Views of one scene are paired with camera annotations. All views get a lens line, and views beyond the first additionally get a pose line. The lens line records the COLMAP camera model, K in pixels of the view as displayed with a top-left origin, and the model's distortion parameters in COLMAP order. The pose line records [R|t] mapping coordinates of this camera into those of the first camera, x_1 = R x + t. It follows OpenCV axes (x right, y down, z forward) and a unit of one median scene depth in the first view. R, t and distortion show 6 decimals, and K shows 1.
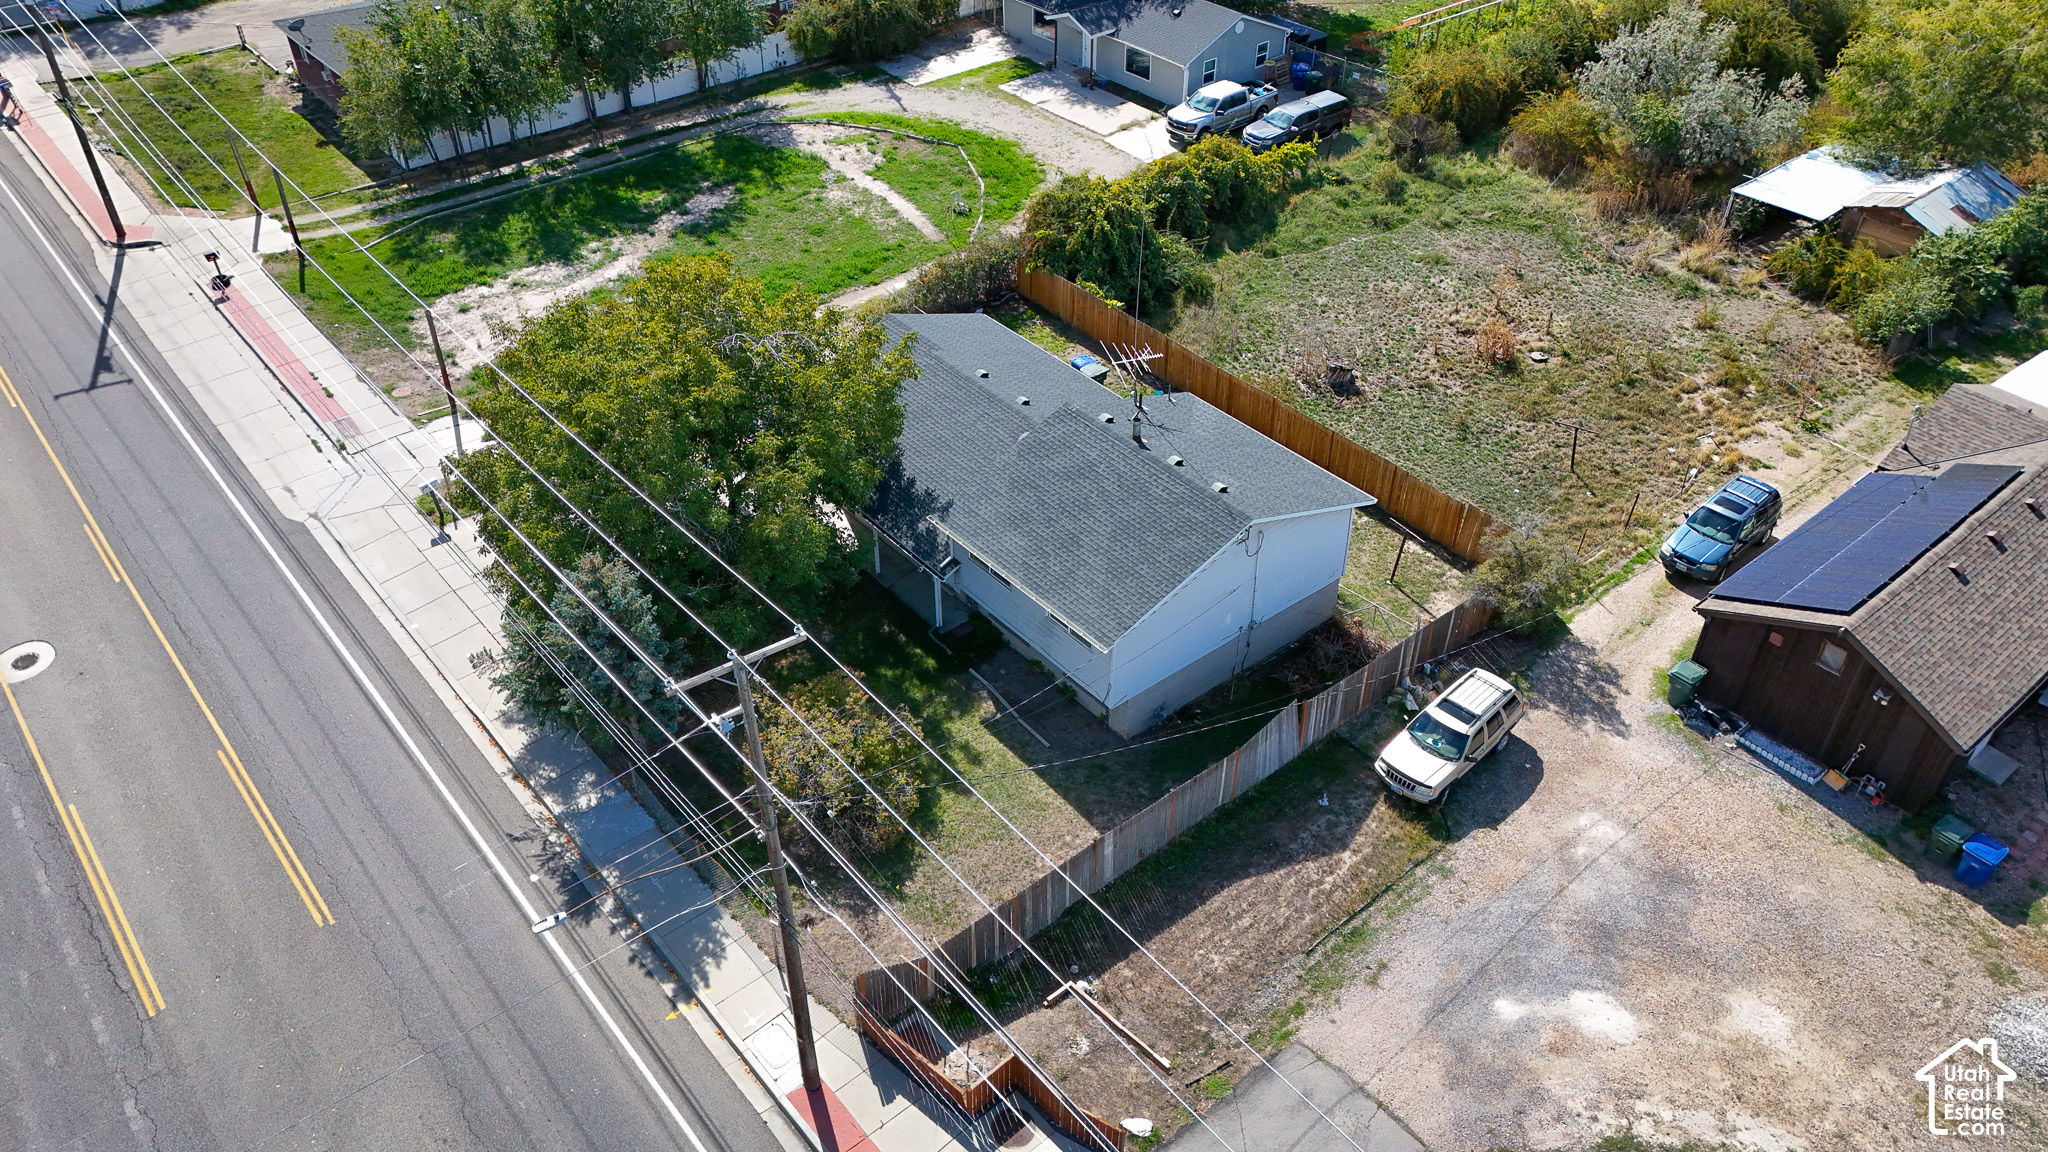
lens RADIAL K [[1526.1, 0, 1012.9], [0, 1526.1, 586.7], [0, 0, 1]] dist [0.076065, -0.079615]
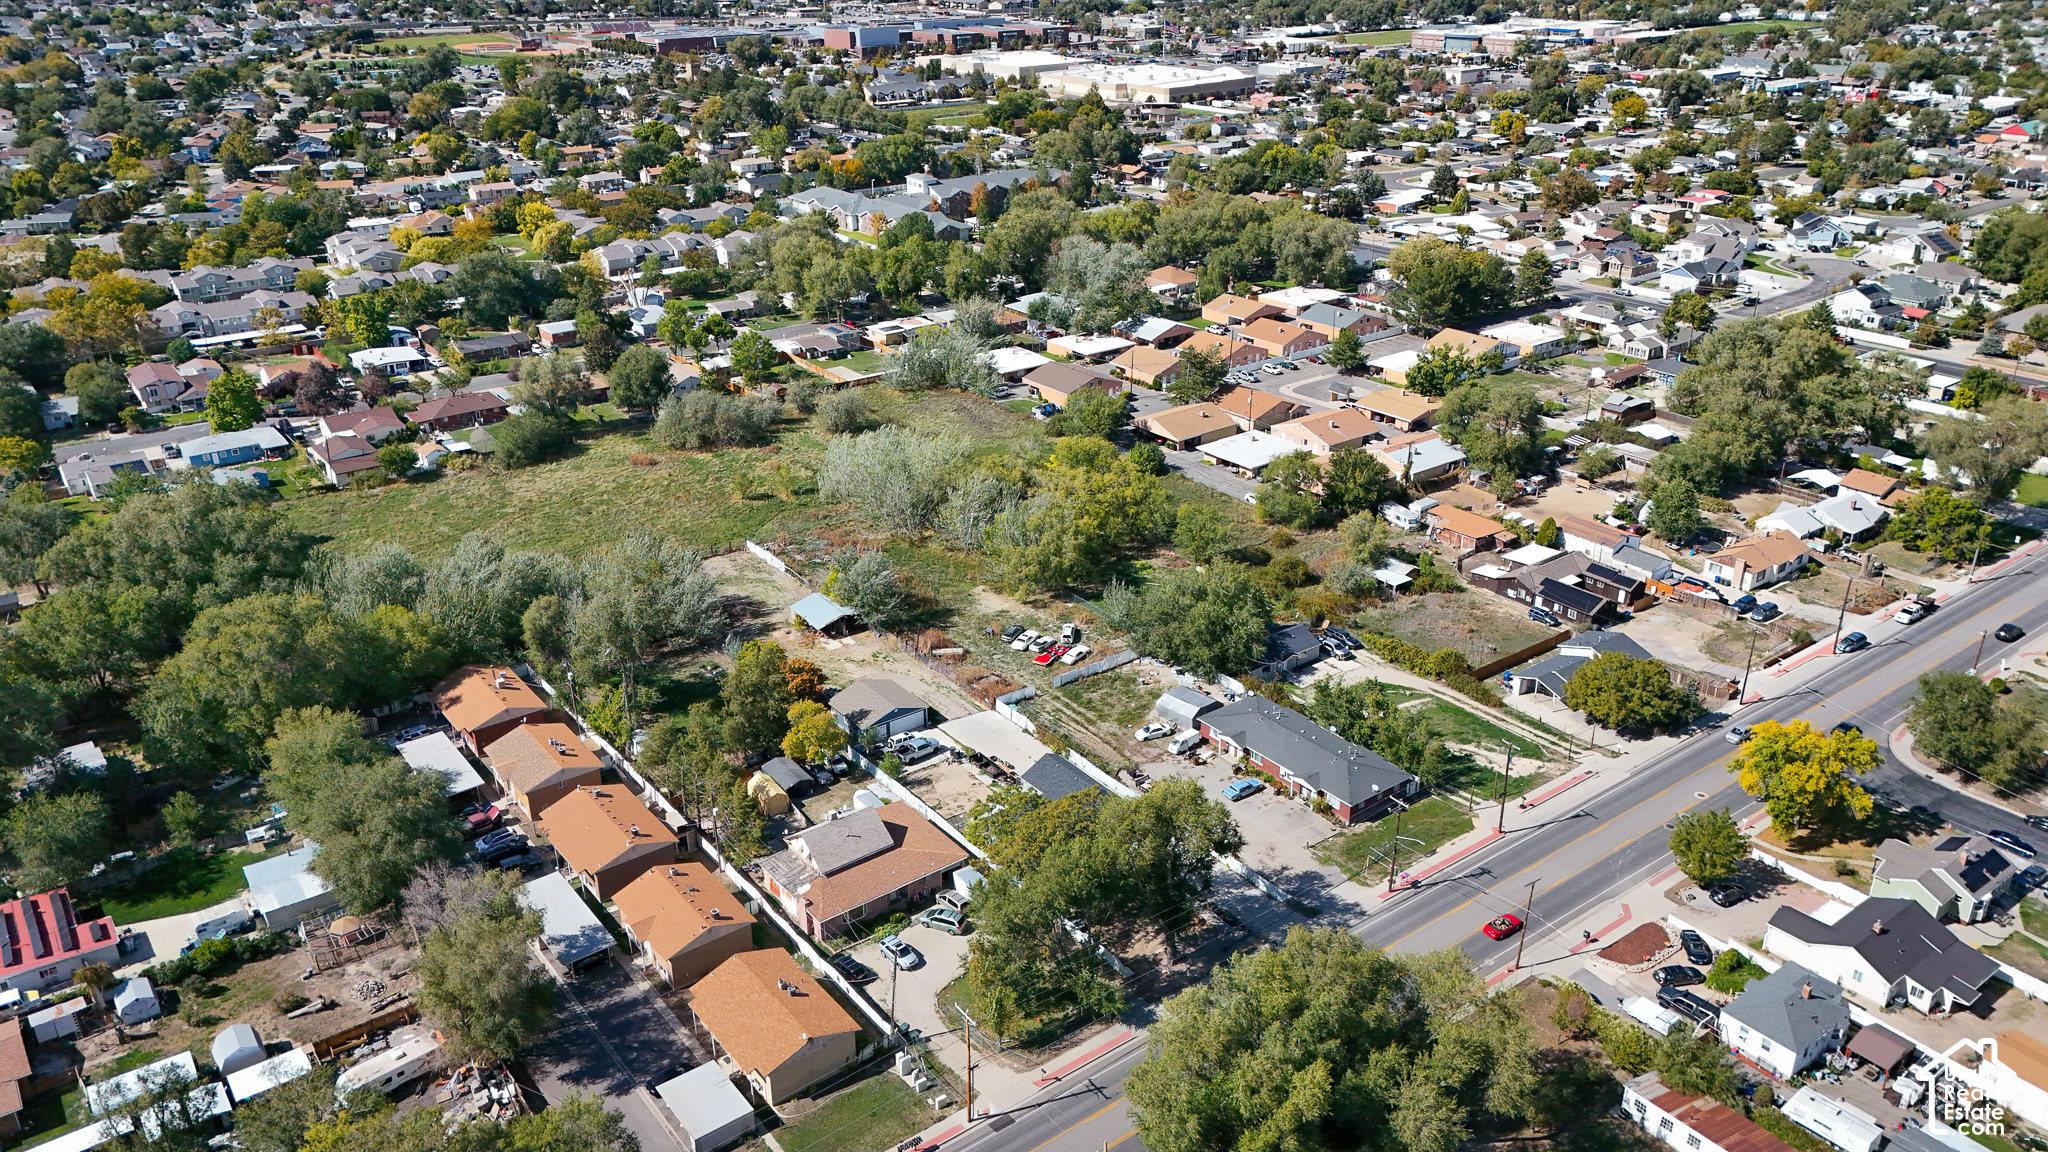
lens RADIAL K [[1526.1, 0, 1043.6], [0, 1526.1, 568.2], [0, 0, 1]] dist [0.076065, -0.079615]
pose [[0.033330, -0.400523, 0.915680, -2.887642], [0.629035, 0.720371, 0.292198, -1.855957], [-0.776662, 0.566256, 0.275953, 0.576686]]
